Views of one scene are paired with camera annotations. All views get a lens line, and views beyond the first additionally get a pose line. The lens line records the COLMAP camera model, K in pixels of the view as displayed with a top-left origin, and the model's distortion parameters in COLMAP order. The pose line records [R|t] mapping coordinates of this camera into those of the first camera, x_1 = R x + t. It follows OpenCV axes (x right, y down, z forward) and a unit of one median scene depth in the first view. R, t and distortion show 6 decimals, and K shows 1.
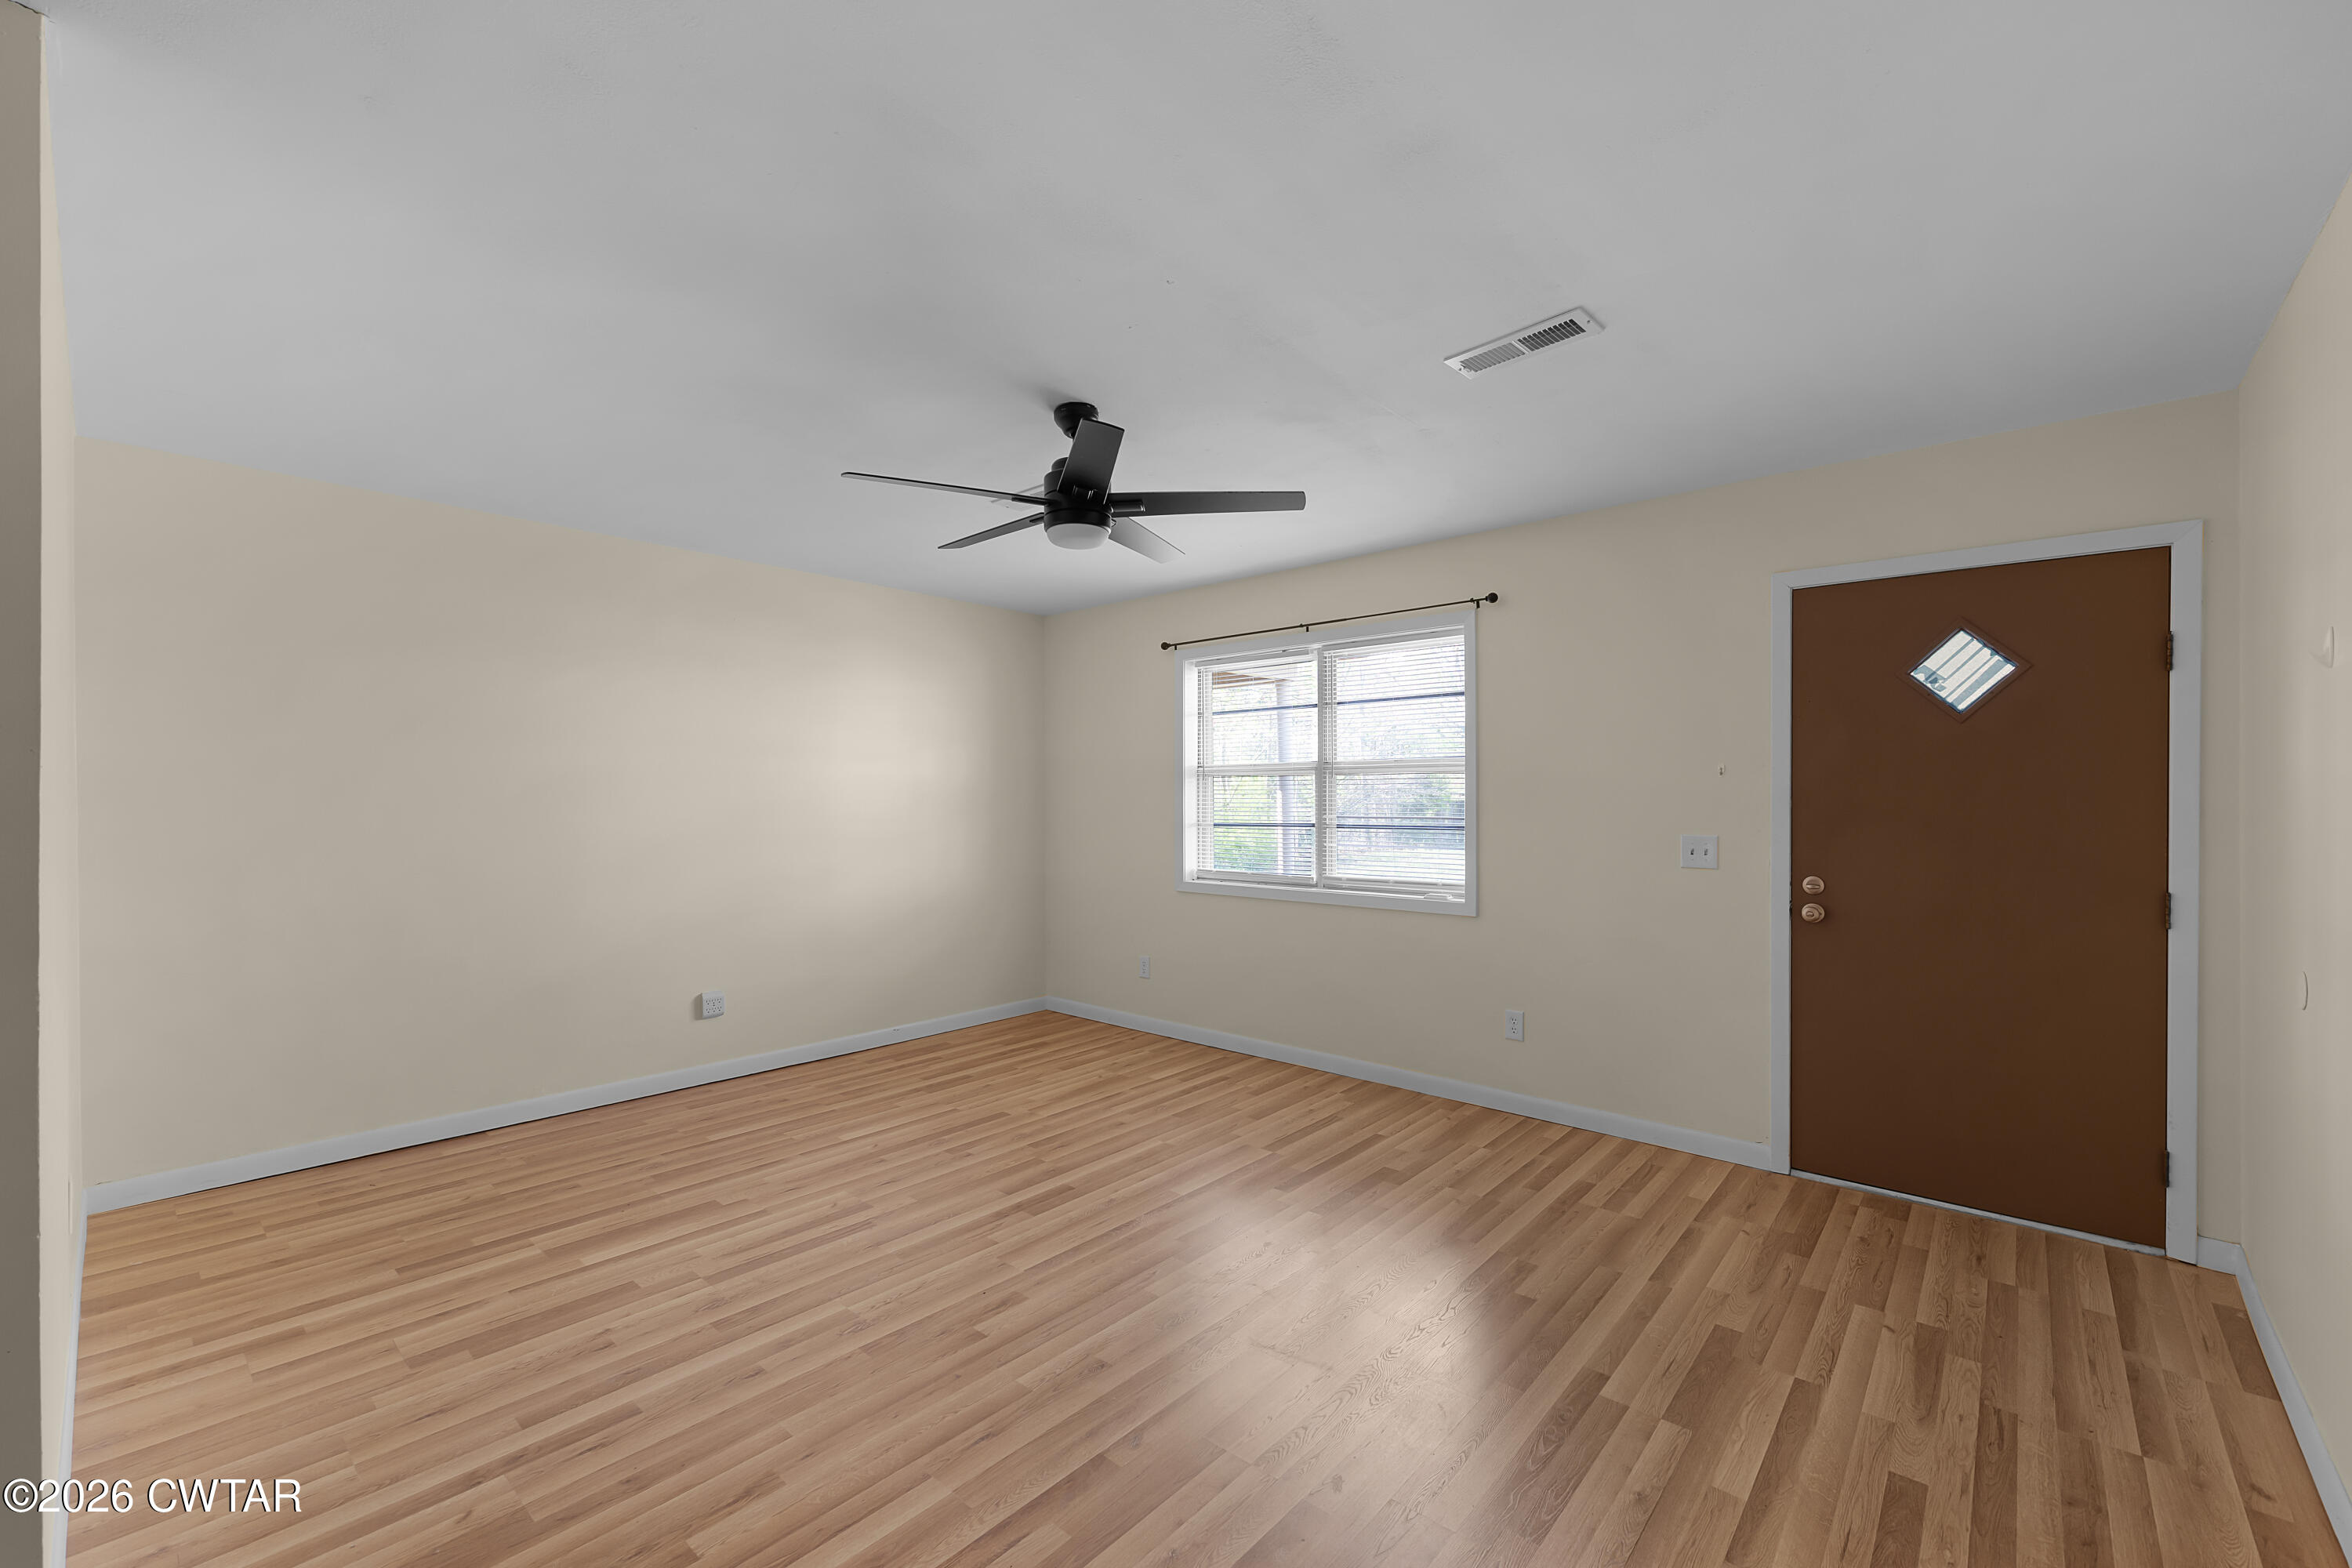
lens RADIAL K [[963.4, 0, 1181.8], [0, 963.4, 779.4], [0, 0, 1]] dist [-0.003586, 0.000729]
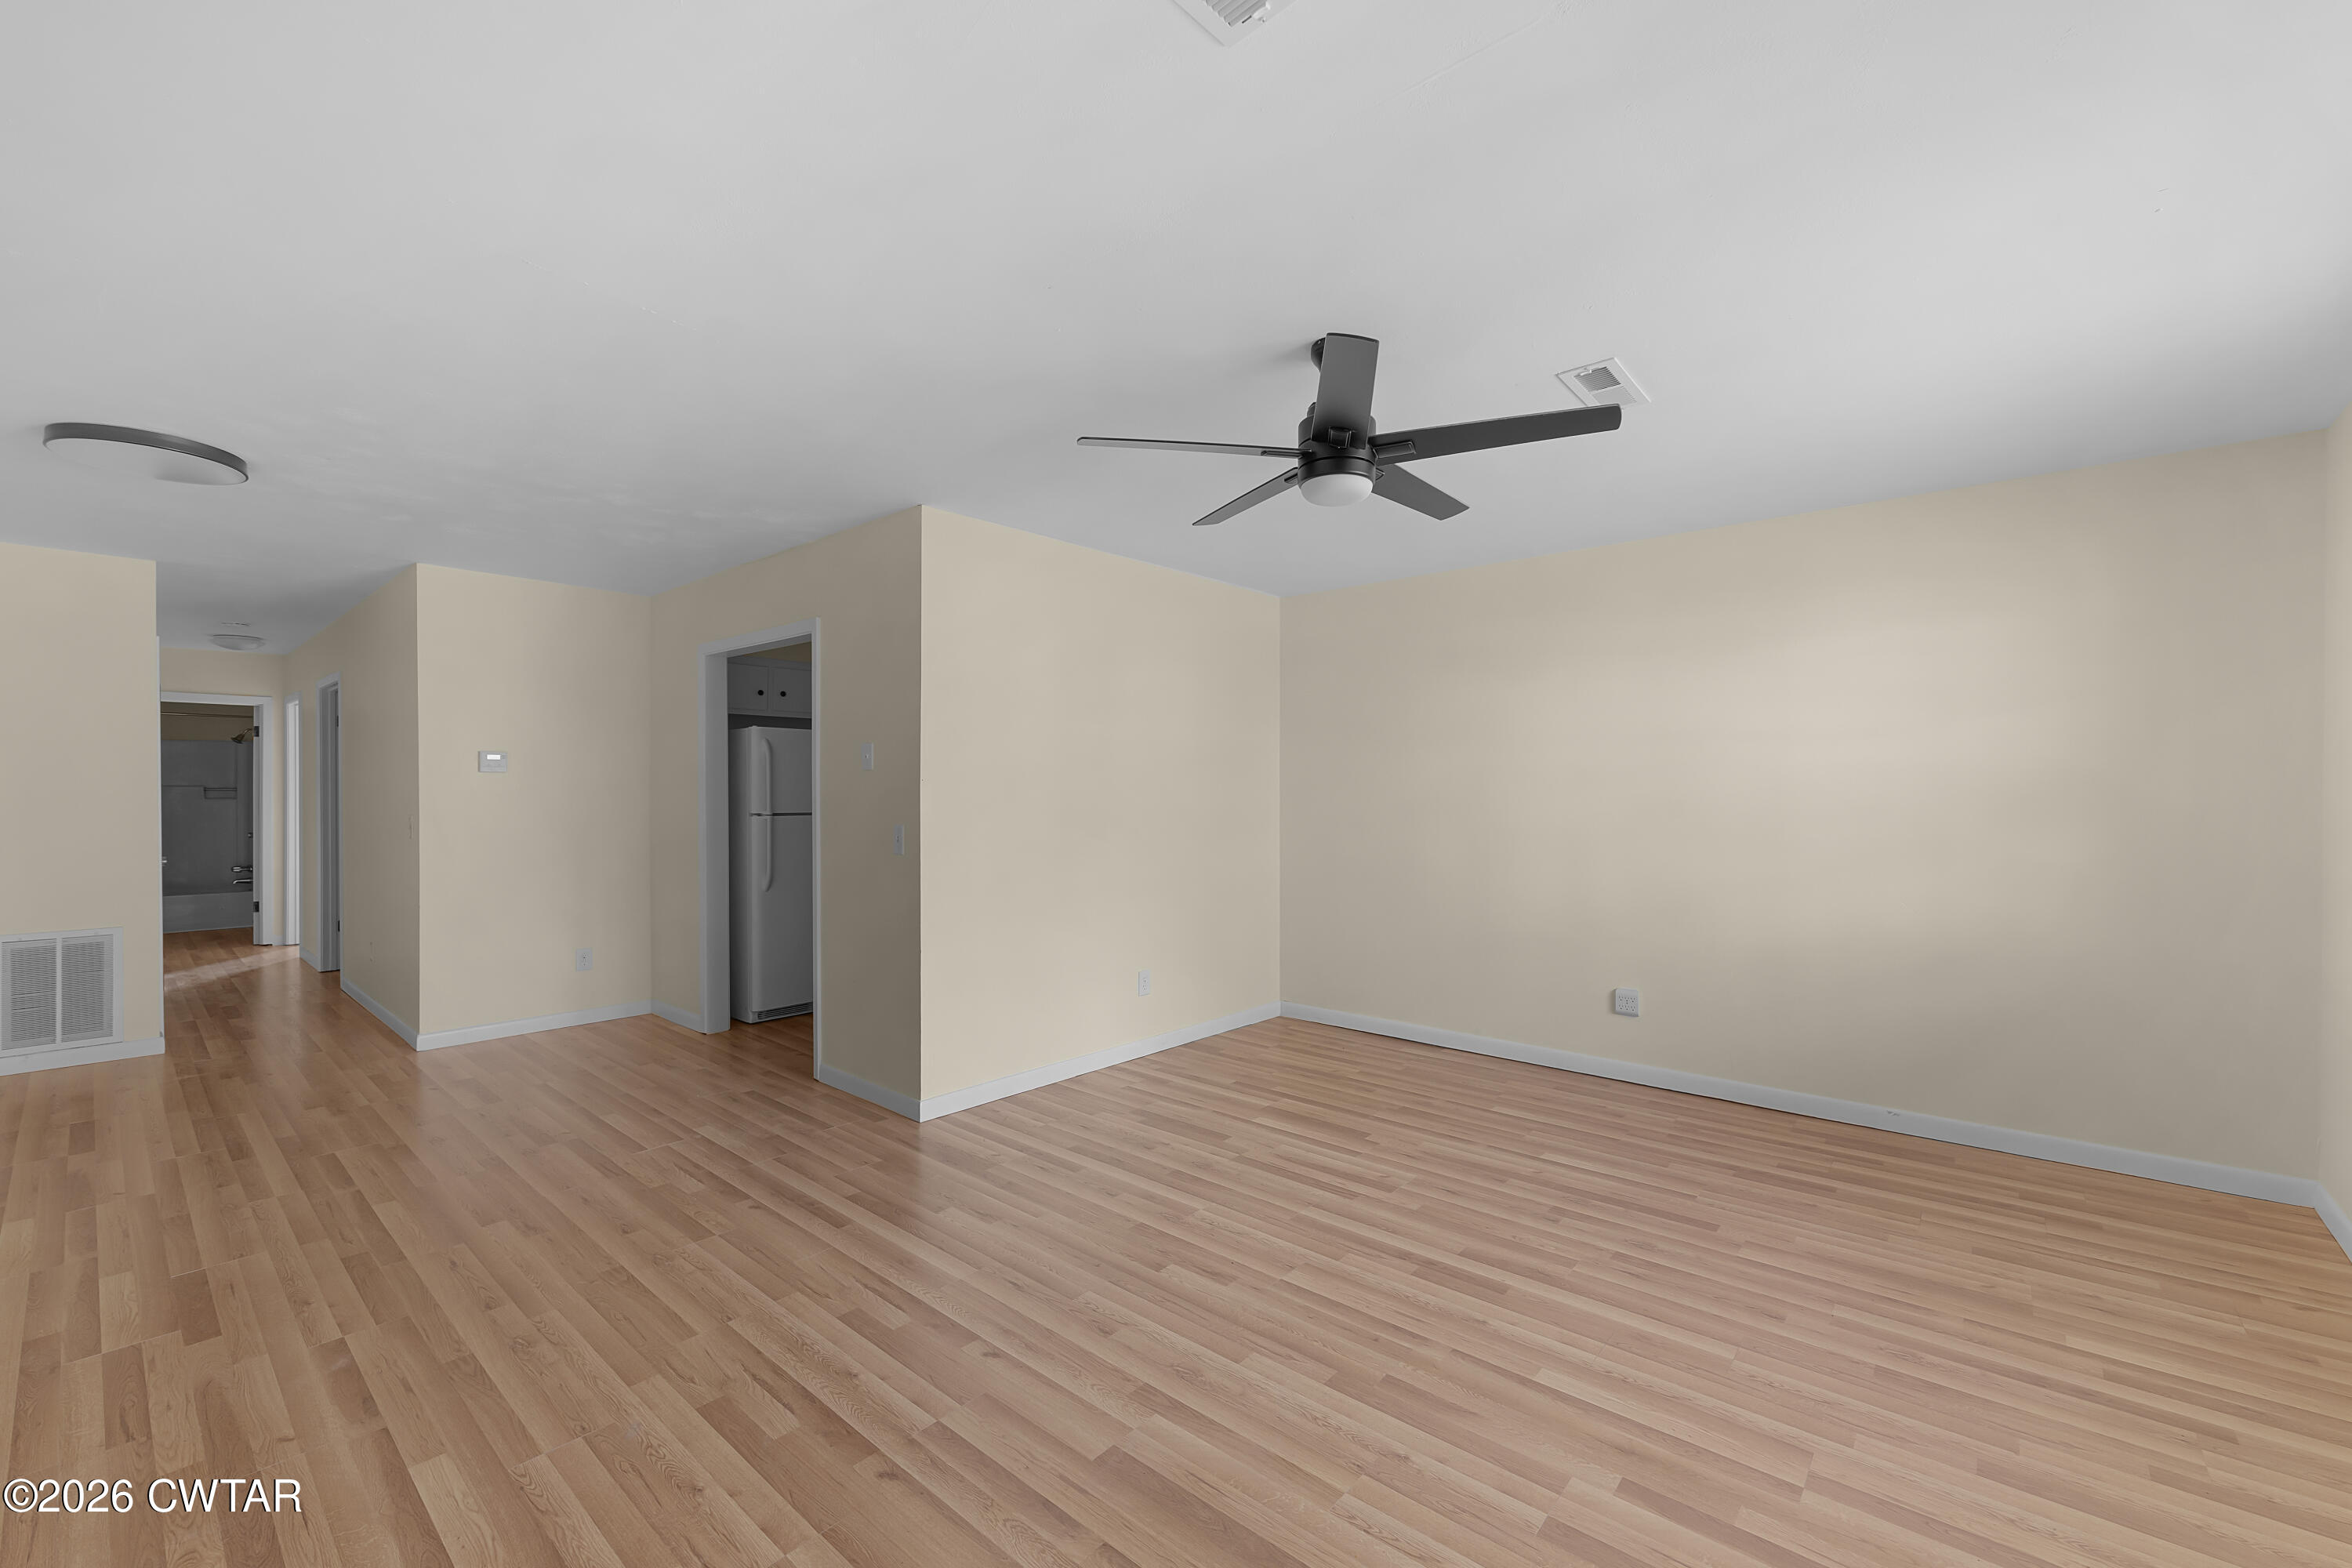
lens RADIAL K [[963.4, 0, 1183.6], [0, 963.4, 800.0], [0, 0, 1]] dist [-0.003586, 0.000729]
pose [[-0.000223, 0.006708, -0.999977, 0.665565], [0.020165, 0.999774, 0.006702, 0.018891], [0.999797, -0.020163, -0.000358, 0.762634]]
